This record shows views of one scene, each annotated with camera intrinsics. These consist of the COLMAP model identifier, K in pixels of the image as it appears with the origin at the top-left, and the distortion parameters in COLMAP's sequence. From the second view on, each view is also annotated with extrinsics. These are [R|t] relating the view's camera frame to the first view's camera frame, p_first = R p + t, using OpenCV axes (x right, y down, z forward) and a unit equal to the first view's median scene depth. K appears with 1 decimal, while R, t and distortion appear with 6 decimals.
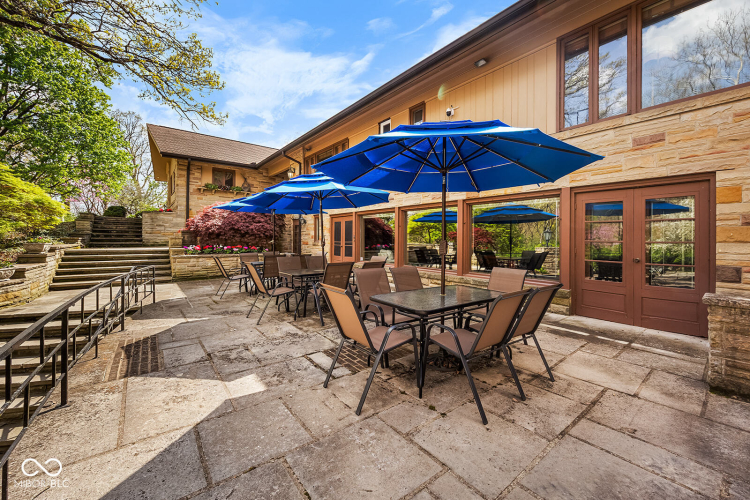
lens RADIAL K [[303.2, 0, 380.9], [0, 303.2, 235.6], [0, 0, 1]] dist [-0.004075, -0.000016]
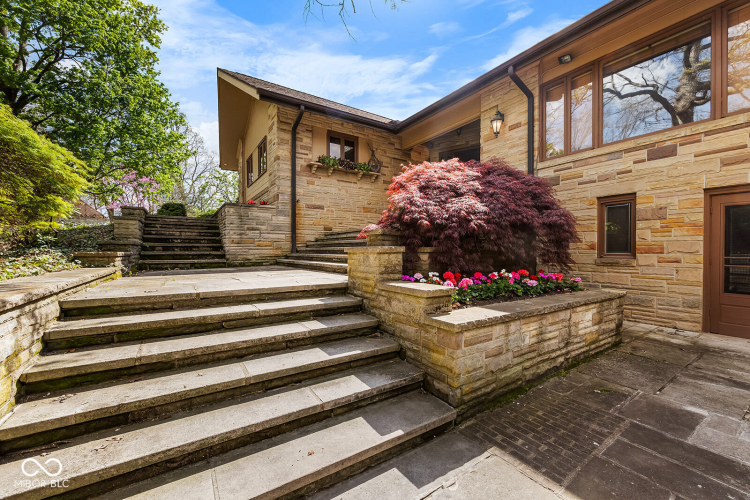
lens RADIAL K [[303.2, 0, 374.9], [0, 303.2, 252.3], [0, 0, 1]] dist [-0.004075, -0.000016]
pose [[0.995502, -0.006919, -0.094483, -0.431006], [0.008583, 0.999815, 0.017222, 0.002486], [0.094346, -0.017955, 0.995378, 0.439160]]
